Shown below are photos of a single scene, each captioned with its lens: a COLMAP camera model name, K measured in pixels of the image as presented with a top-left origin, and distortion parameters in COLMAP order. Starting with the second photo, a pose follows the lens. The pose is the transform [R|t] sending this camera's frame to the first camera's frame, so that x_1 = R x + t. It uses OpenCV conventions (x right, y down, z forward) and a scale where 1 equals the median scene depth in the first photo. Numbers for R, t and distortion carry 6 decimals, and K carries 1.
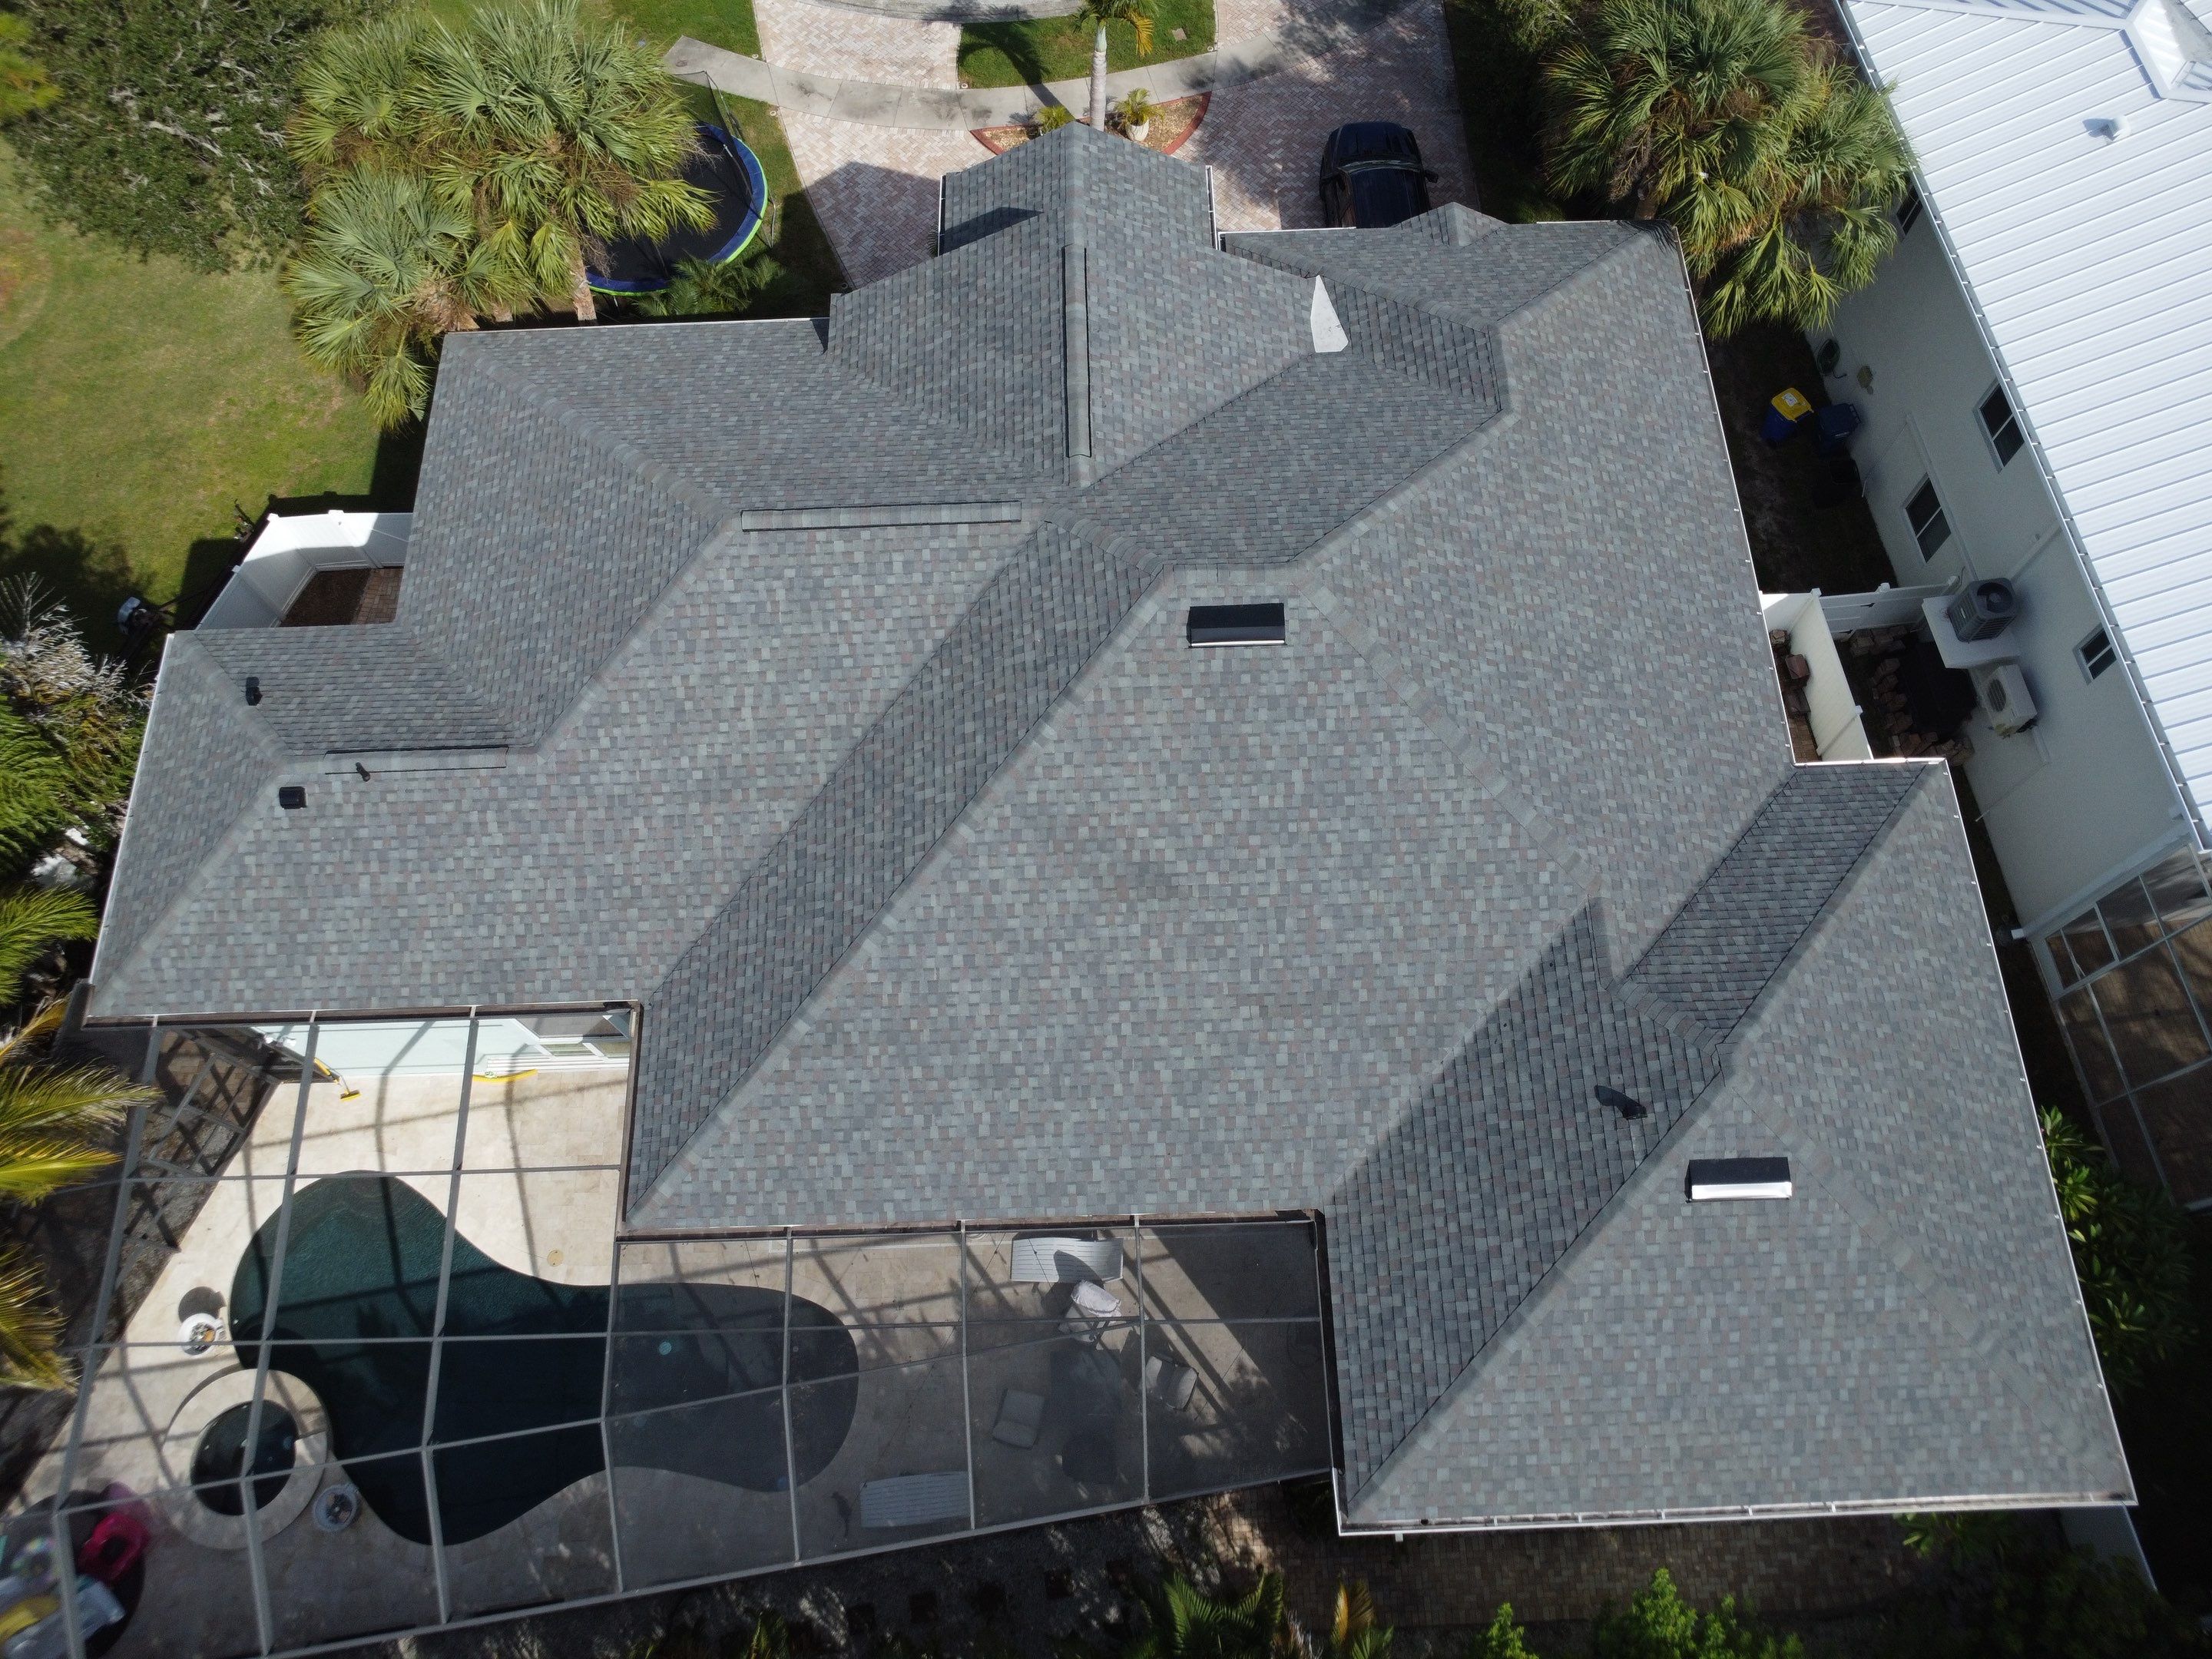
lens RADIAL K [[1602.6, 0, 1108.8], [0, 1602.6, 822.8], [0, 0, 1]] dist [-0.020657, -0.019734]
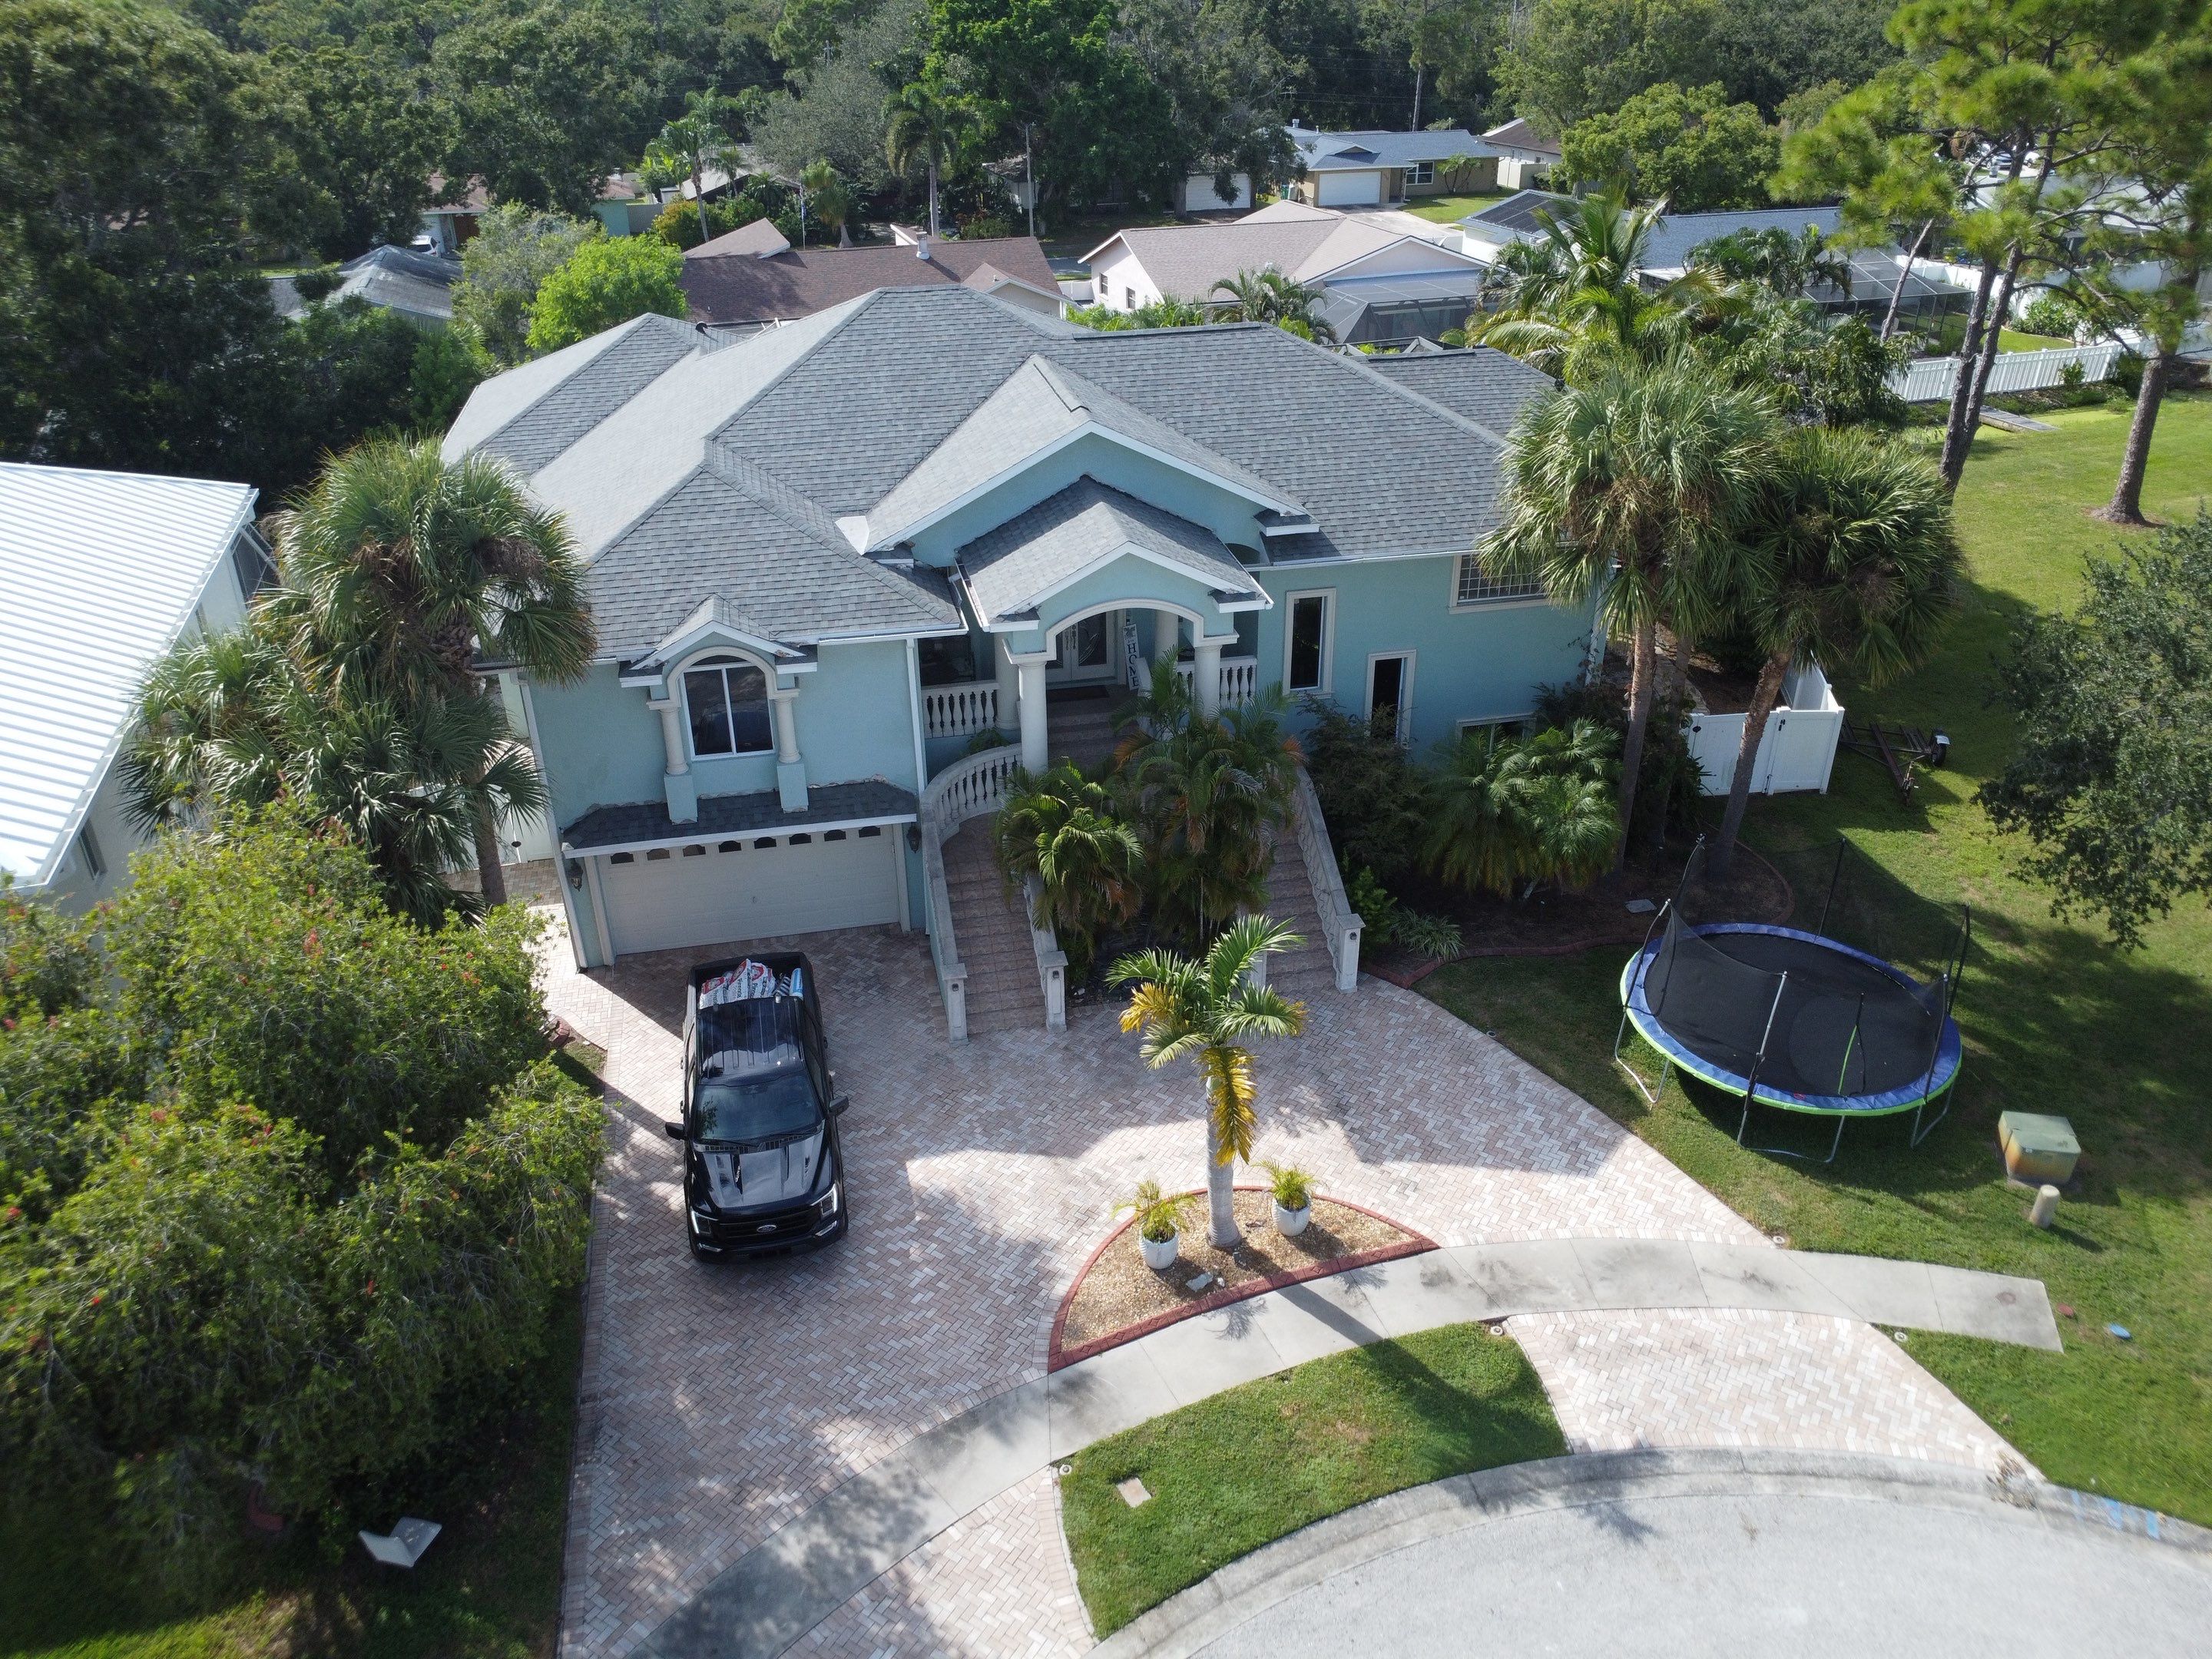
lens RADIAL K [[1602.6, 0, 1108.8], [0, 1602.6, 822.8], [0, 0, 1]] dist [-0.020657, -0.019734]
pose [[-0.982693, 0.110164, -0.148925, 0.173287], [-0.158074, -0.079553, 0.984217, -1.627553], [0.096578, 0.990725, 0.095590, 1.279024]]
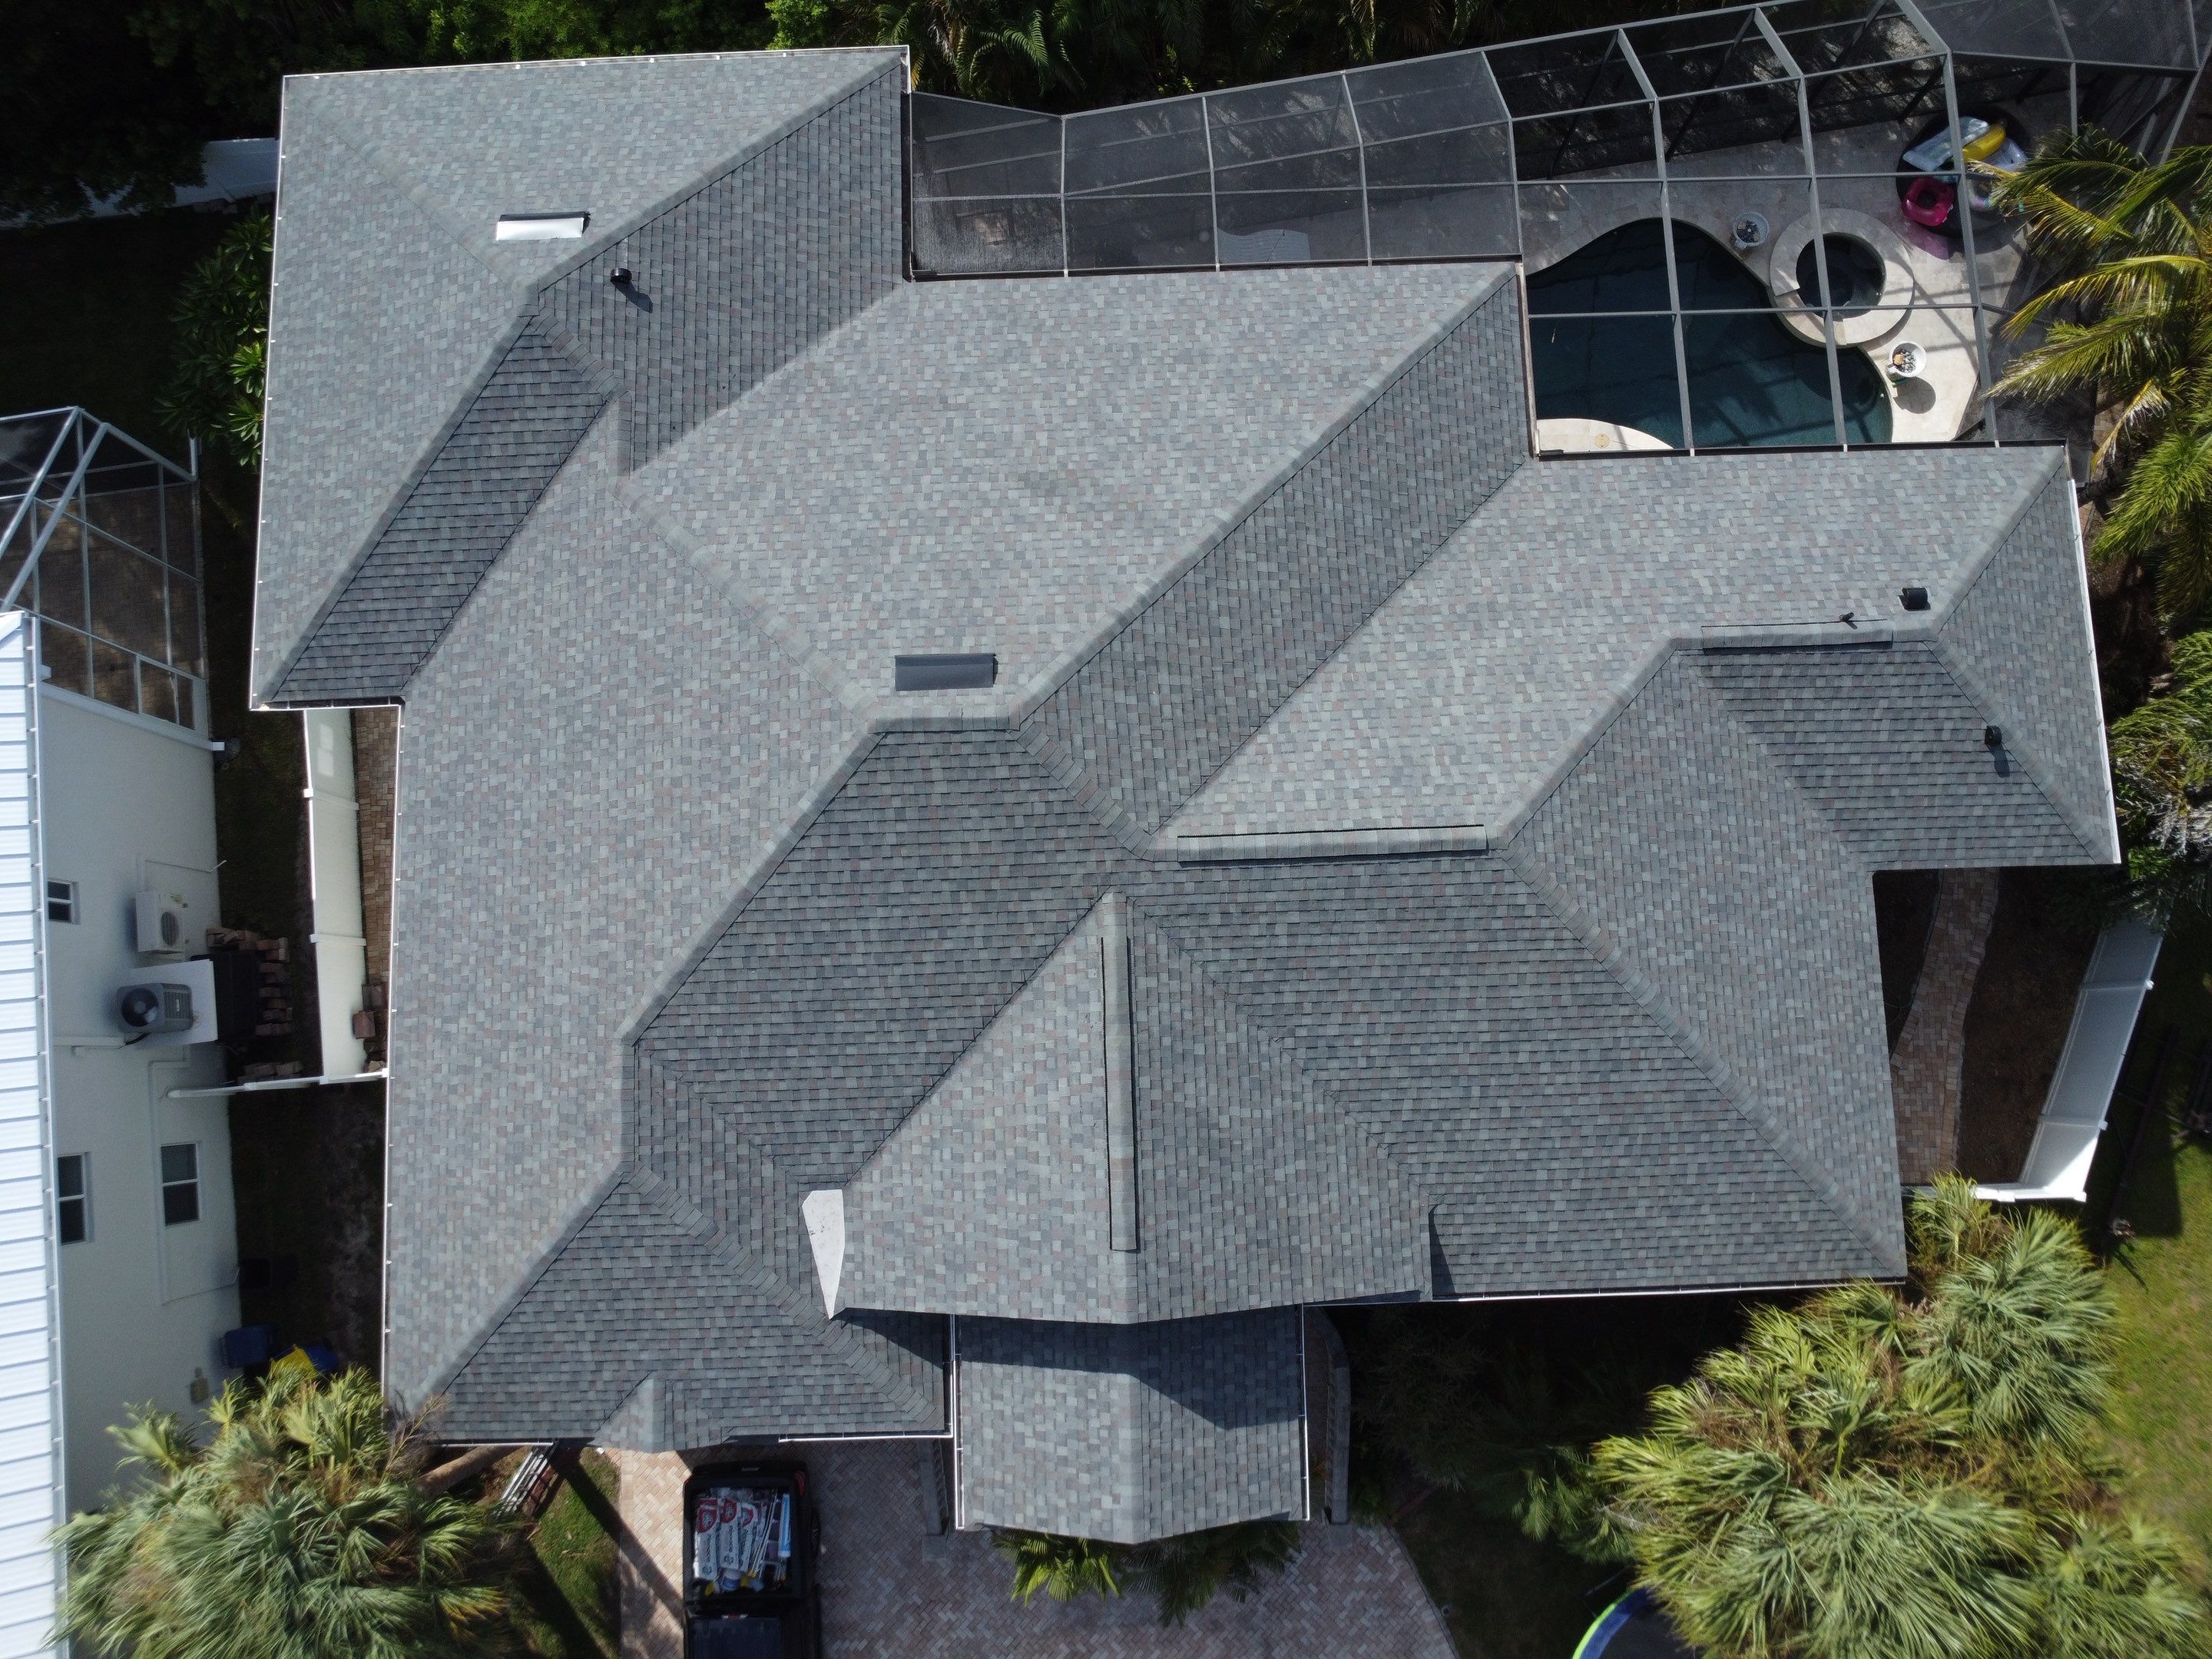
lens RADIAL K [[1602.6, 0, 1108.8], [0, 1602.6, 822.8], [0, 0, 1]] dist [-0.020657, -0.019734]
pose [[-0.999549, 0.006214, 0.029366, -0.041953], [0.009788, -0.857390, 0.514575, -0.639396], [0.028376, 0.514630, 0.856942, 0.210042]]
